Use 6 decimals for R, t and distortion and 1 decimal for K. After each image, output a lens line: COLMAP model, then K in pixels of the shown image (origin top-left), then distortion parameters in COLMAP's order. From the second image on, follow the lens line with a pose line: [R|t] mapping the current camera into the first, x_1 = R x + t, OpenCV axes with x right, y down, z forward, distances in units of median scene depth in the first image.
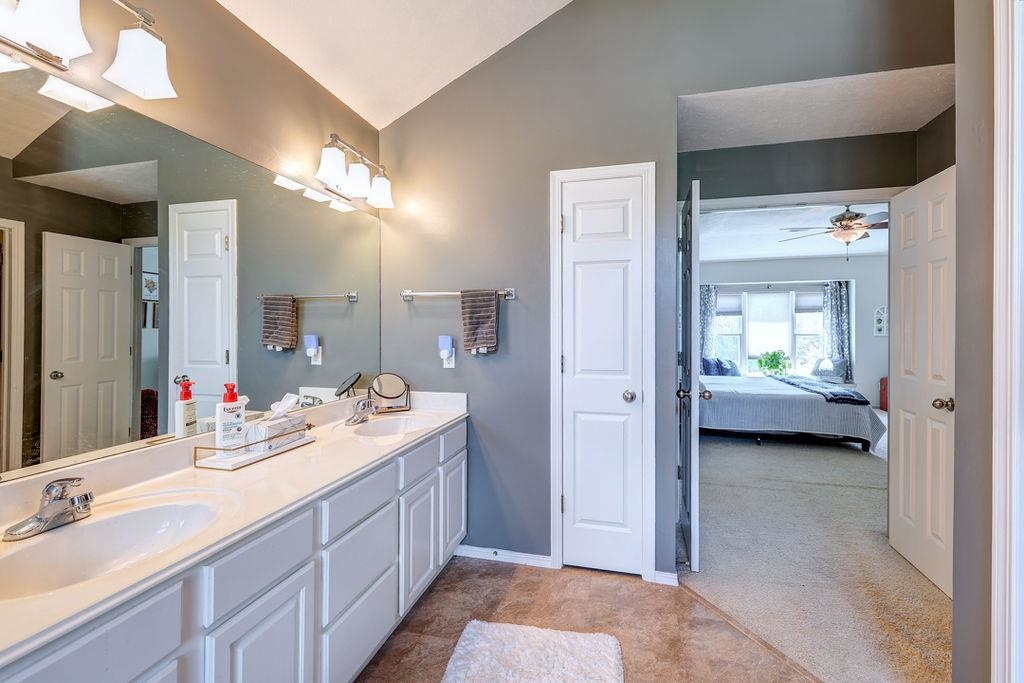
lens RADIAL K [[442.7, 0, 514.4], [0, 442.7, 332.1], [0, 0, 1]] dist [0.001215, 0.000138]
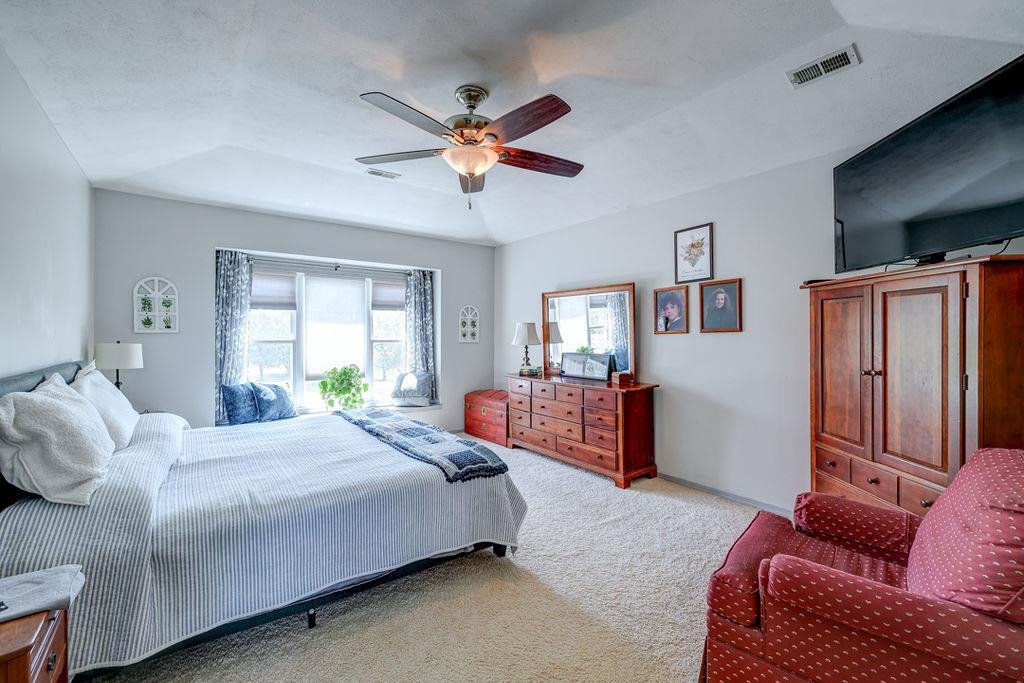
lens RADIAL K [[442.7, 0, 514.9], [0, 442.7, 340.9], [0, 0, 1]] dist [0.001215, 0.000138]
pose [[0.620620, -0.003872, 0.784102, 0.234090], [-0.003049, 0.999968, 0.007352, -0.000524], [-0.784105, -0.006953, 0.620589, 0.403633]]
